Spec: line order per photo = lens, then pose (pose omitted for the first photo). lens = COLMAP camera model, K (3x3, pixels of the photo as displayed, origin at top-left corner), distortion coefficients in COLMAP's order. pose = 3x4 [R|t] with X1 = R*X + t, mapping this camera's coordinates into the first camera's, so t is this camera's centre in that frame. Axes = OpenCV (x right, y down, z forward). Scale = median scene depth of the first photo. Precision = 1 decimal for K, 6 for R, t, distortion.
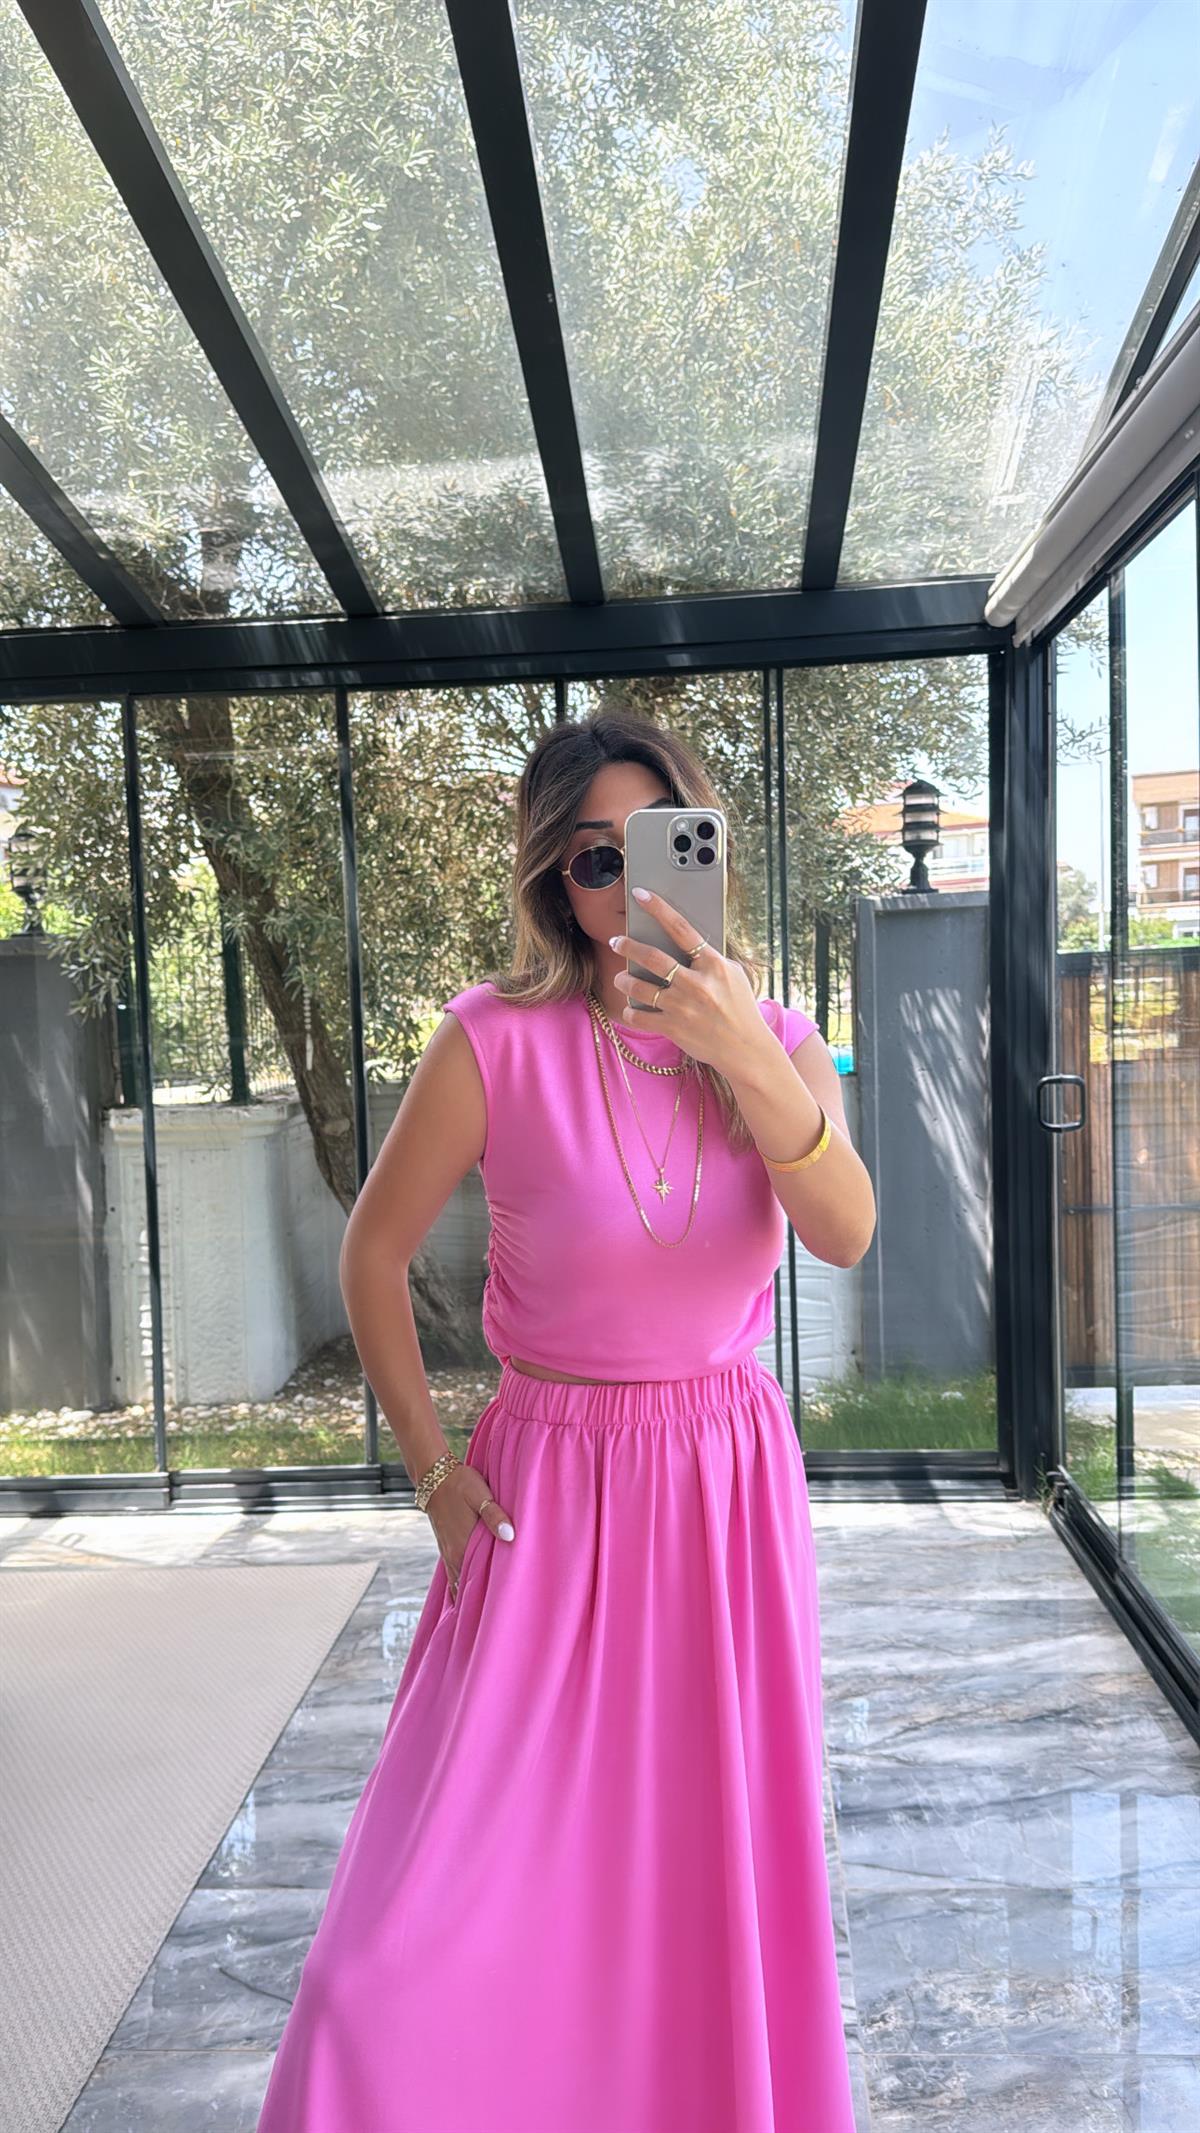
lens RADIAL K [[1595.0, 0, 620.2], [0, 1595.0, 1065.7], [0, 0, 1]] dist [0.001104, -0.028732]
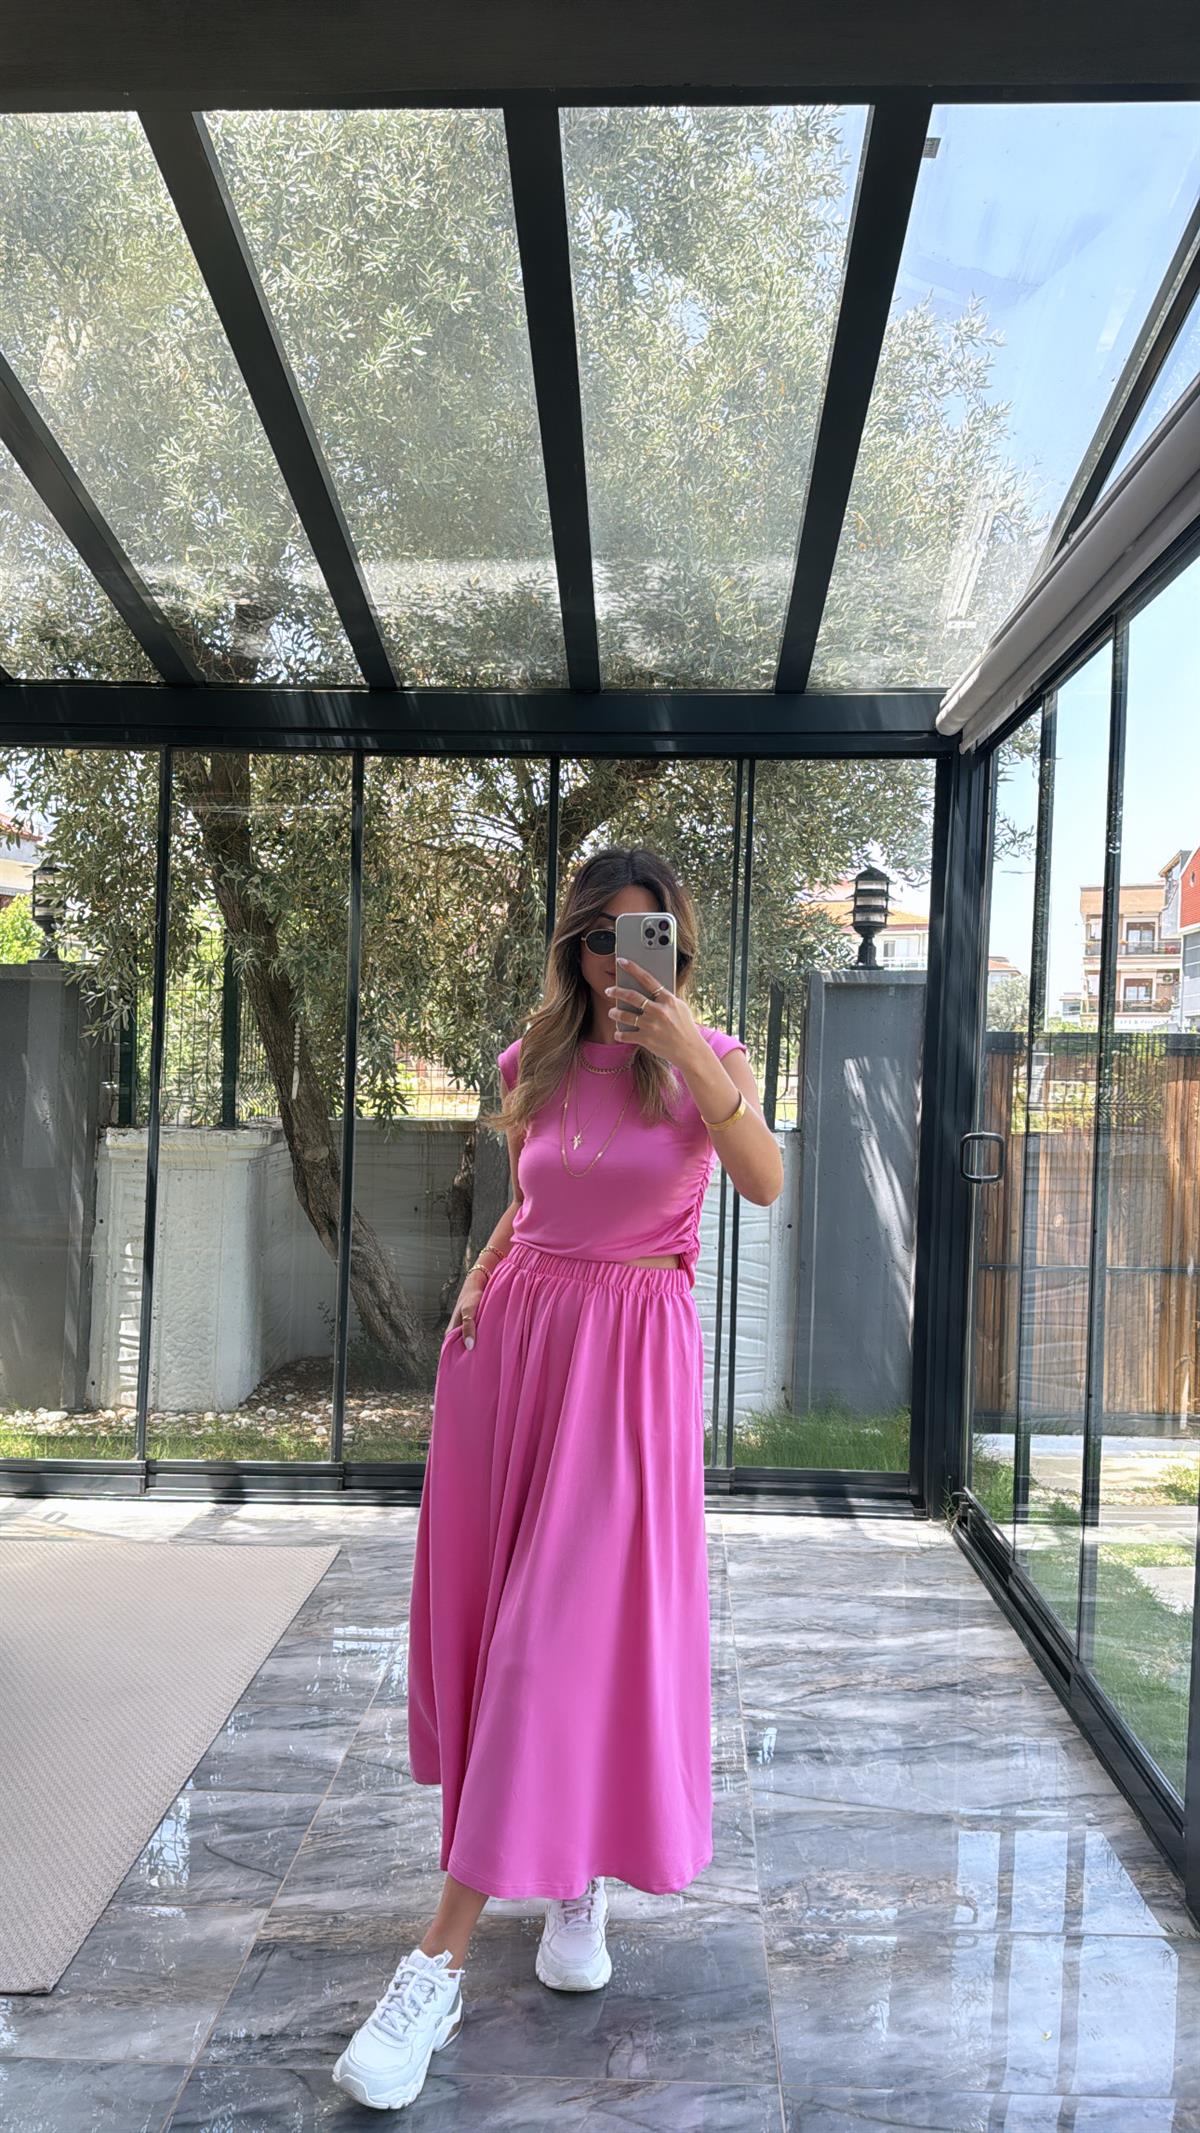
lens RADIAL K [[1595.4, 0, 604.3], [0, 1595.4, 1080.2], [0, 0, 1]] dist [-0.009878, -0.001989]
pose [[0.997965, 0.059696, 0.022400, -0.015010], [-0.058689, 0.997342, -0.043180, 0.029734], [-0.024918, 0.041777, 0.998816, -0.105412]]
